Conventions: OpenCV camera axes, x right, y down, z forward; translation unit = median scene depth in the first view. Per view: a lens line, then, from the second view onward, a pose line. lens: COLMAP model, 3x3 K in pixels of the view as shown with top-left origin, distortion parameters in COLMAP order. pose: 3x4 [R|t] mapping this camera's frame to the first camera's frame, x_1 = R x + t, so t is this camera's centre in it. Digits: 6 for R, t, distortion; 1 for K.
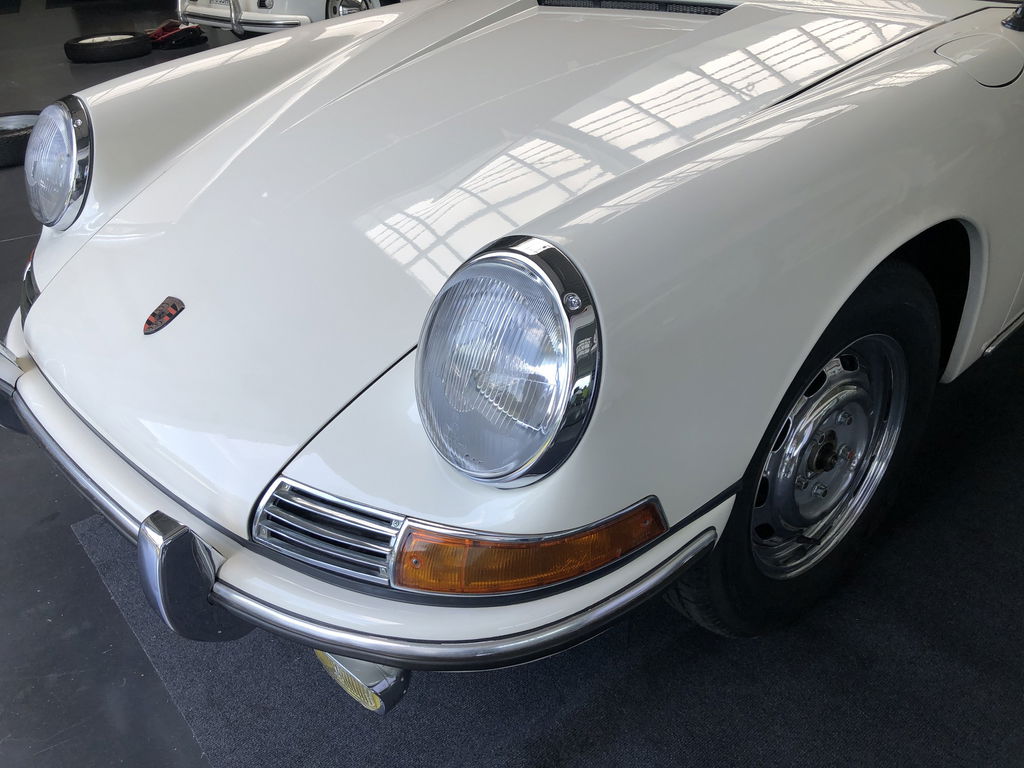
lens RADIAL K [[835.6, 0, 504.9], [0, 835.6, 379.5], [0, 0, 1]] dist [0.015736, -0.005138]
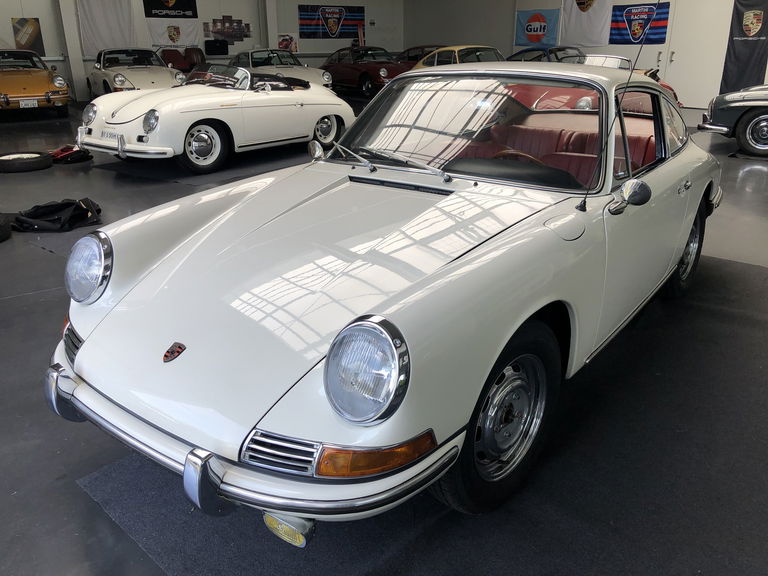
lens RADIAL K [[626.7, 0, 378.7], [0, 626.7, 284.6], [0, 0, 1]] dist [0.015736, -0.005138]
pose [[0.989555, -0.005237, 0.144063, -0.157227], [0.029393, 0.985677, -0.166066, 0.025819], [-0.141129, 0.168566, 0.975535, -0.536820]]
